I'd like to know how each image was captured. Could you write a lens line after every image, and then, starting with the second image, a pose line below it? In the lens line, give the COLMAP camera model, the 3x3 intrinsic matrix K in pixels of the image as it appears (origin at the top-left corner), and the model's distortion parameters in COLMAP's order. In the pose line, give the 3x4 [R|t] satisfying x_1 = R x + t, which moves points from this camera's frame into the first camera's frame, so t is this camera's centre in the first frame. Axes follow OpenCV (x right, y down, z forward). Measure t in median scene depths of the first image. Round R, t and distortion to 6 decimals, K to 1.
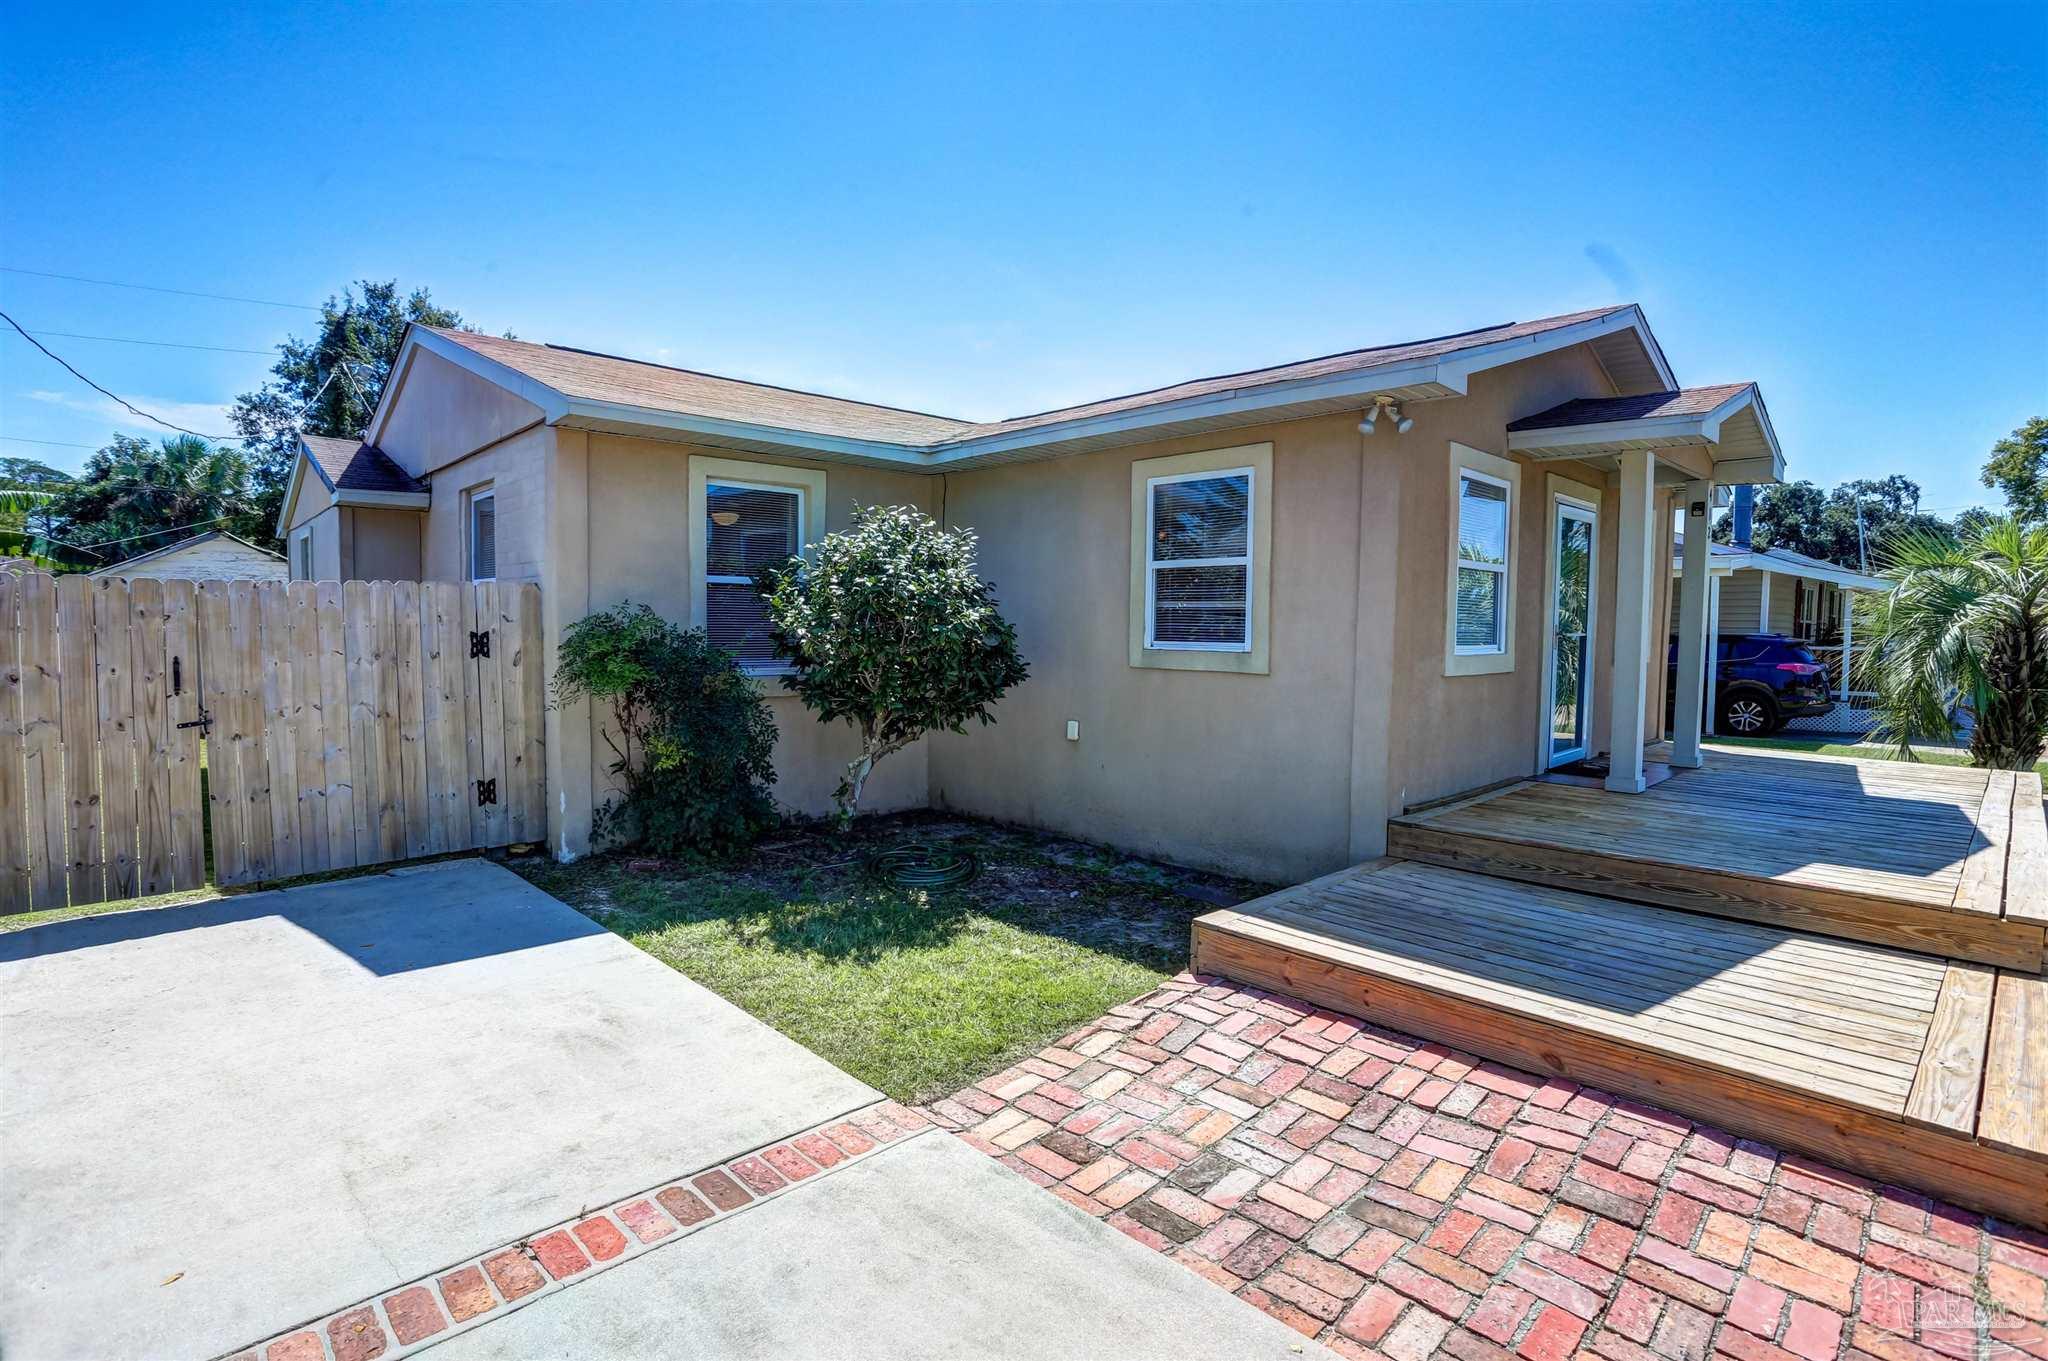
lens RADIAL K [[1008.7, 0, 1015.2], [0, 1008.7, 676.6], [0, 0, 1]] dist [-0.075223, 0.034586]
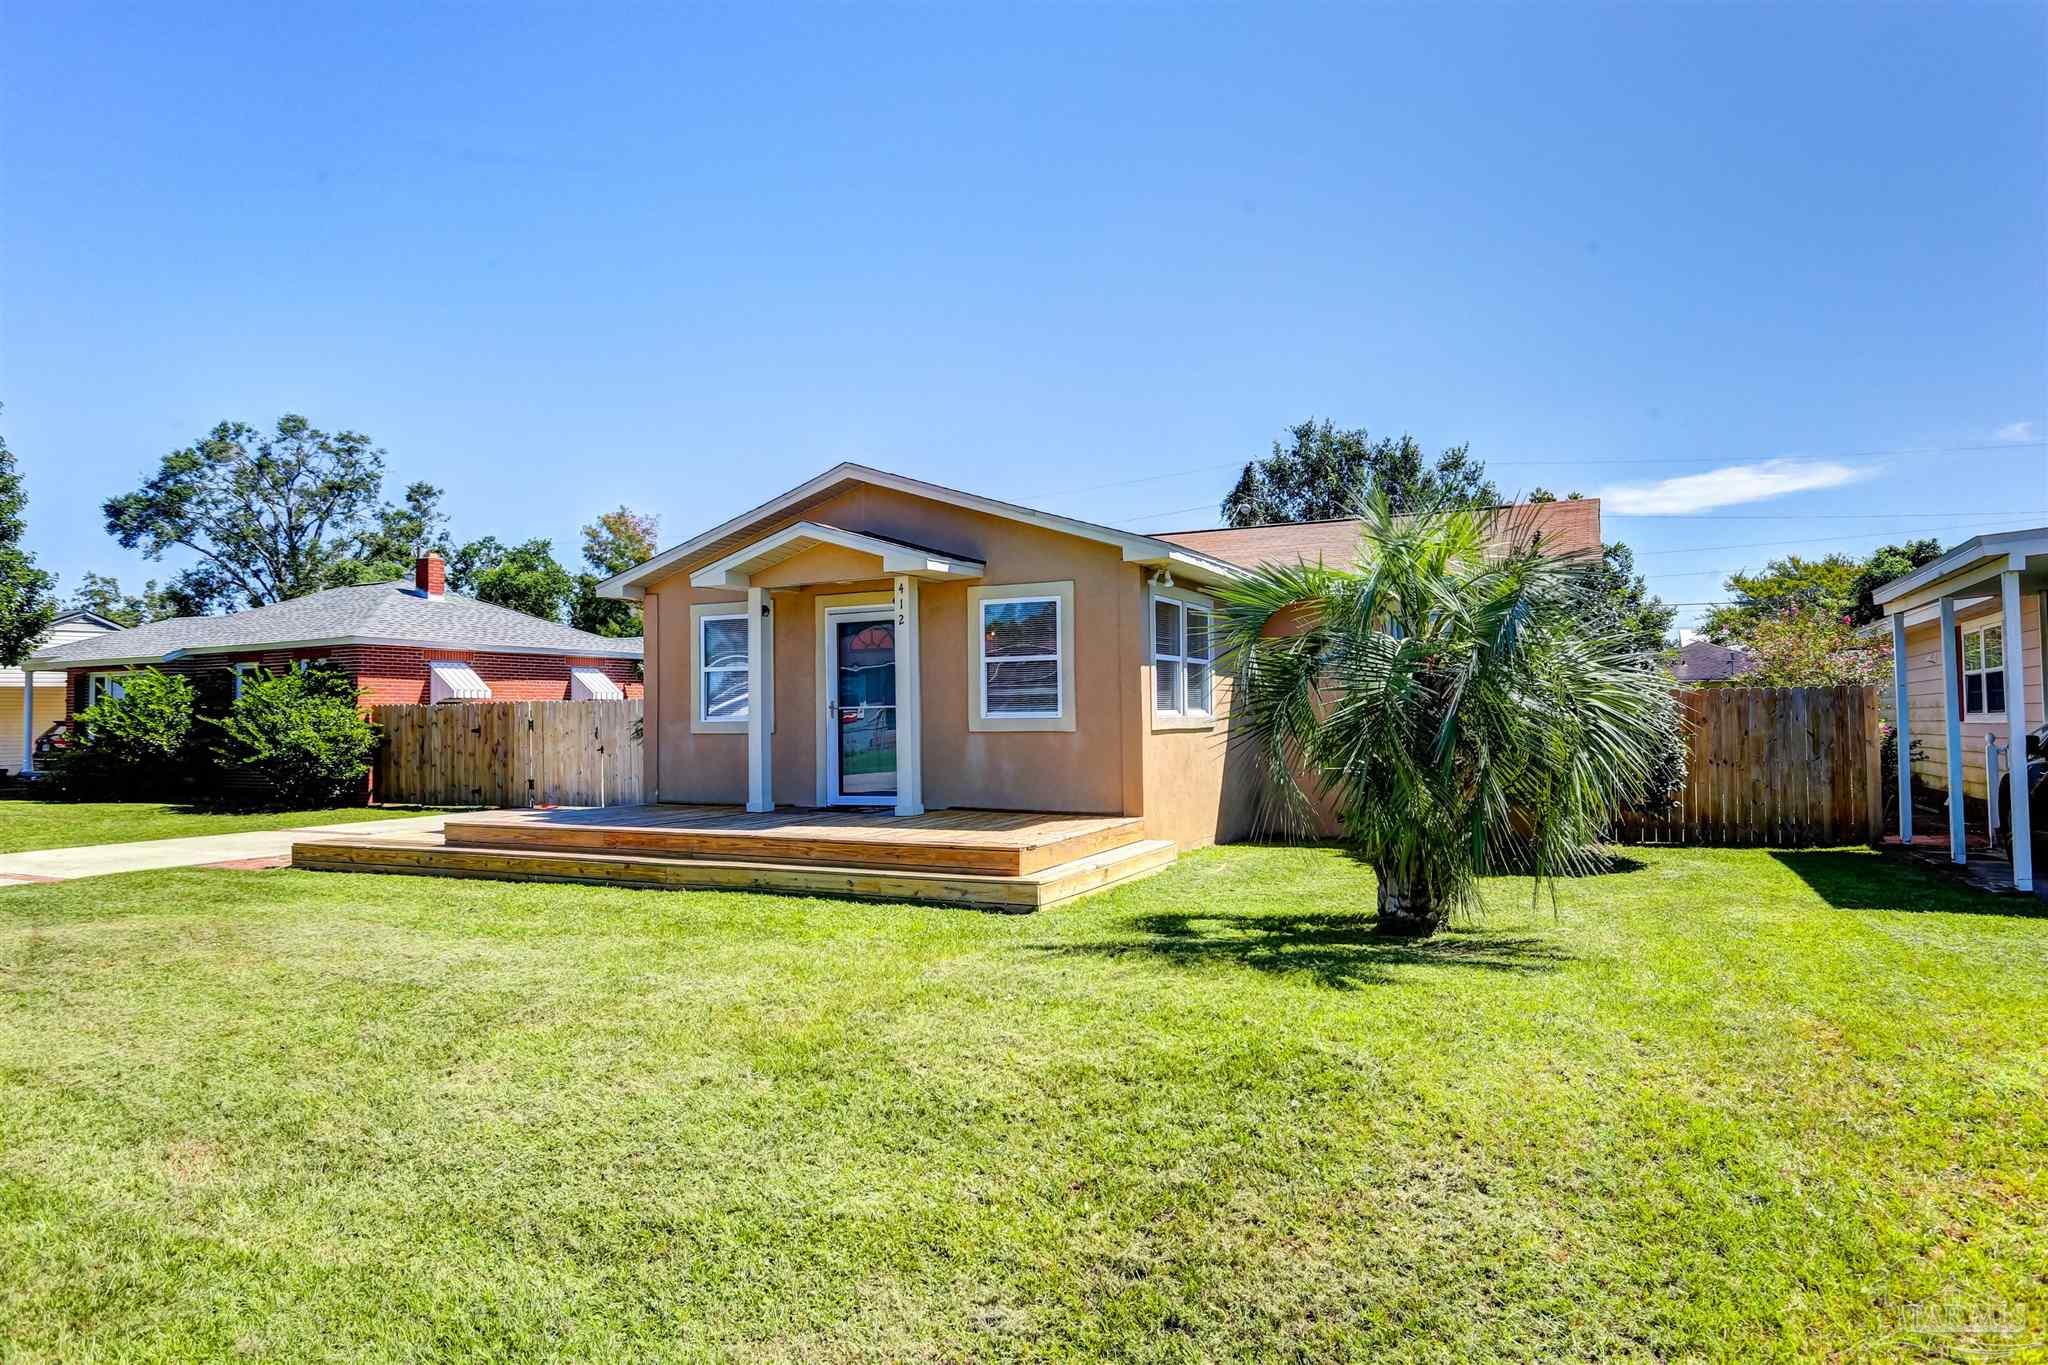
lens RADIAL K [[1282.0, 0, 1024.0], [0, 1282.0, 682.5], [0, 0, 1]] dist [-0.078261, 0.000210]
pose [[0.332552, -0.040906, -0.942197, 2.602440], [-0.033720, 0.997904, -0.055226, 0.013348], [0.942482, 0.050137, 0.330476, 0.729462]]
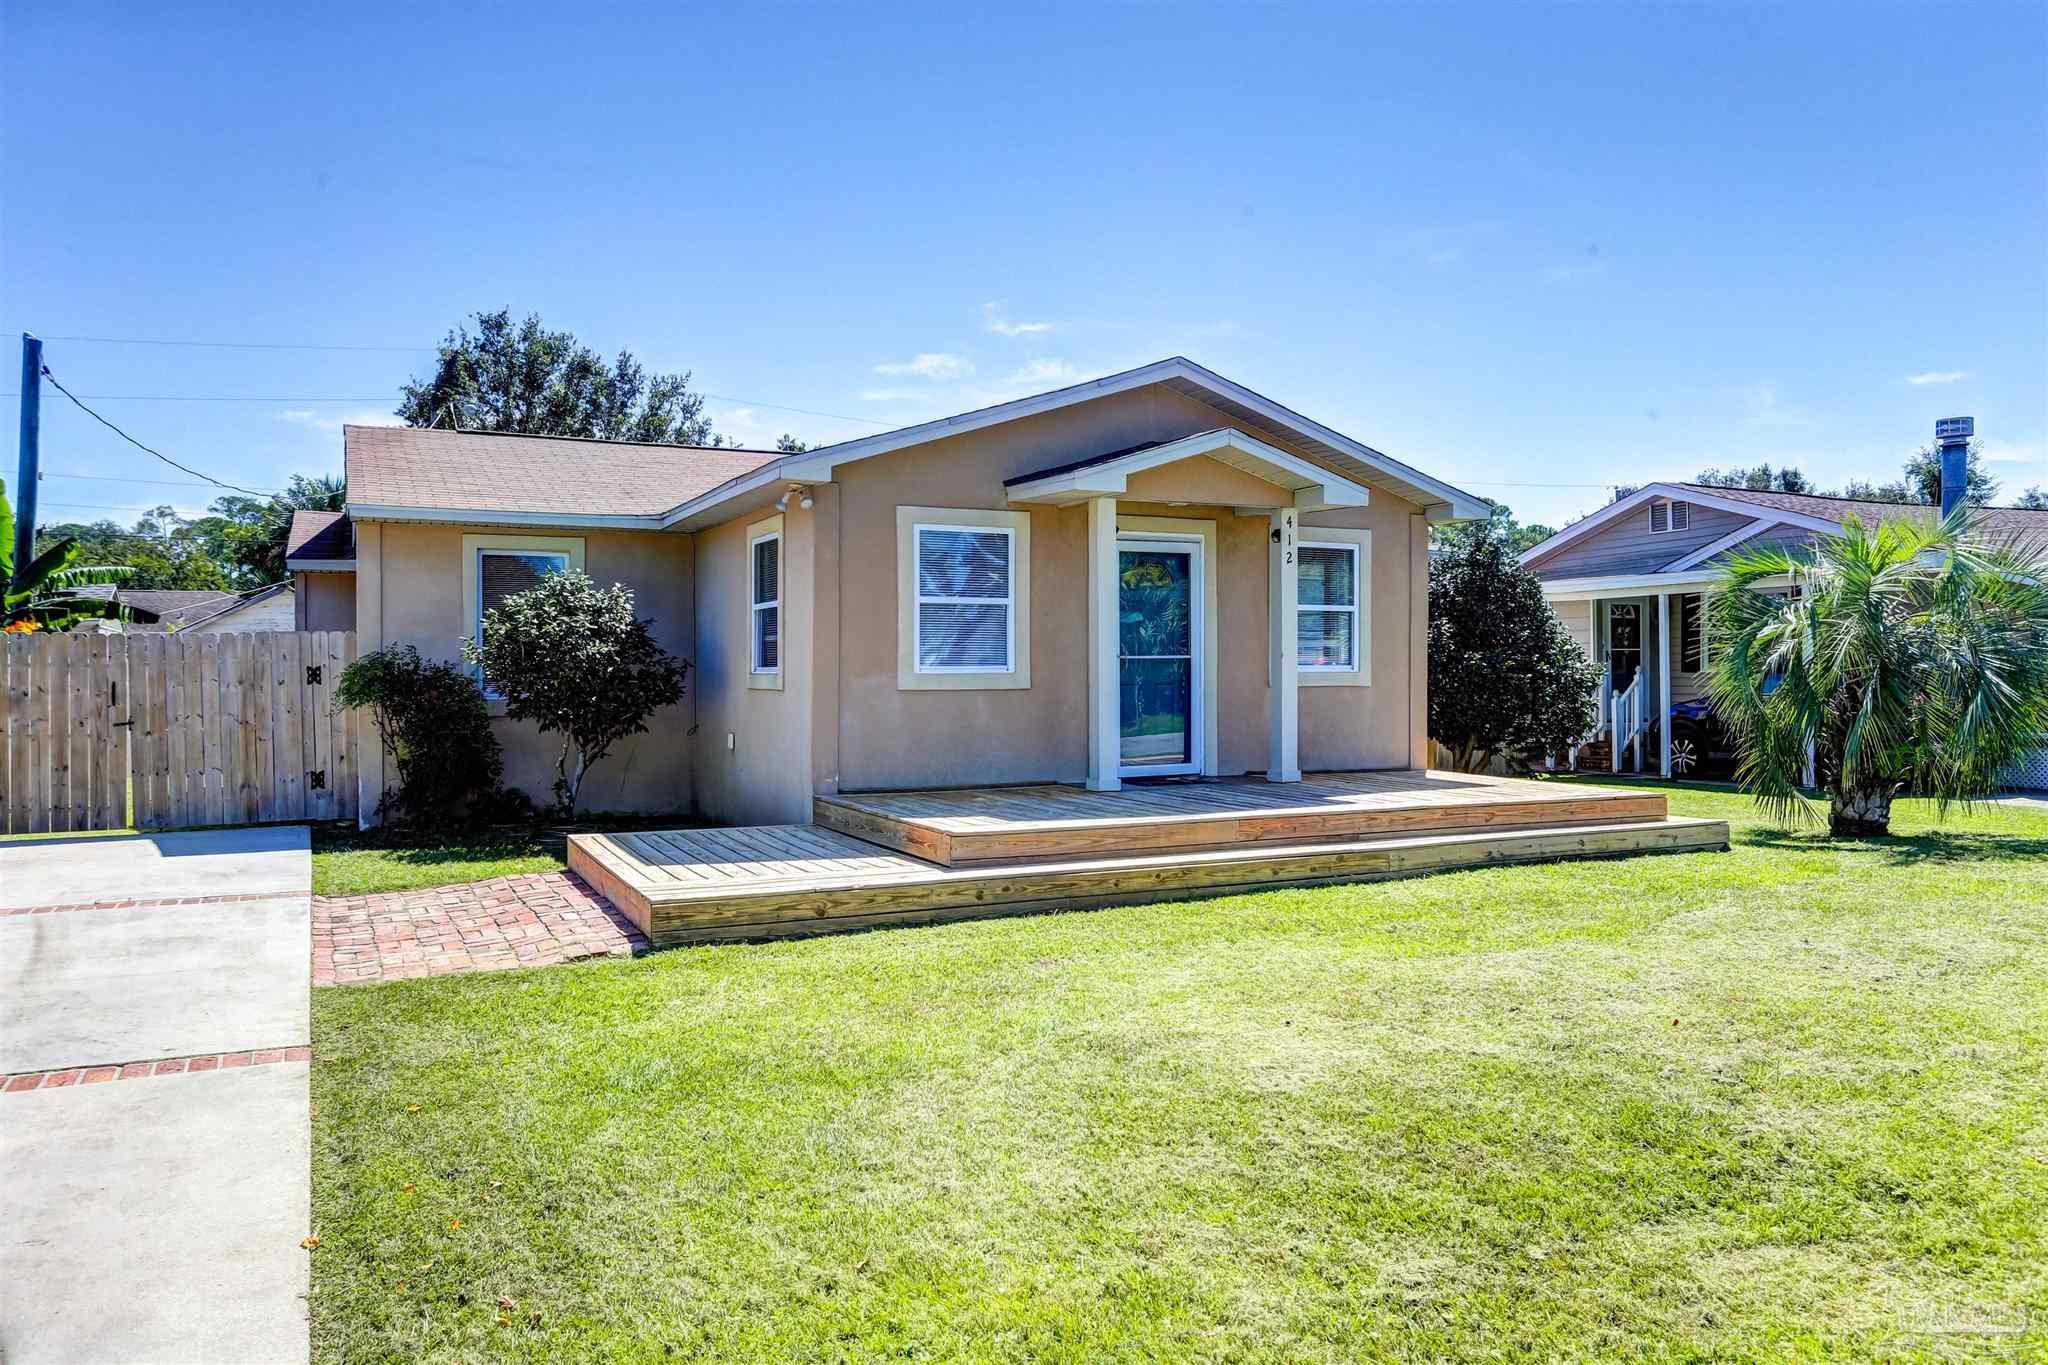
lens RADIAL K [[1470.3, 0, 1024.0], [0, 1470.3, 682.5], [0, 0, 1]] dist [-0.006977, 0.006205]
pose [[0.949723, -0.010098, -0.312927, 1.079428], [-0.004363, 0.998956, -0.045477, 0.069060], [0.313060, 0.044556, 0.948688, -0.675394]]
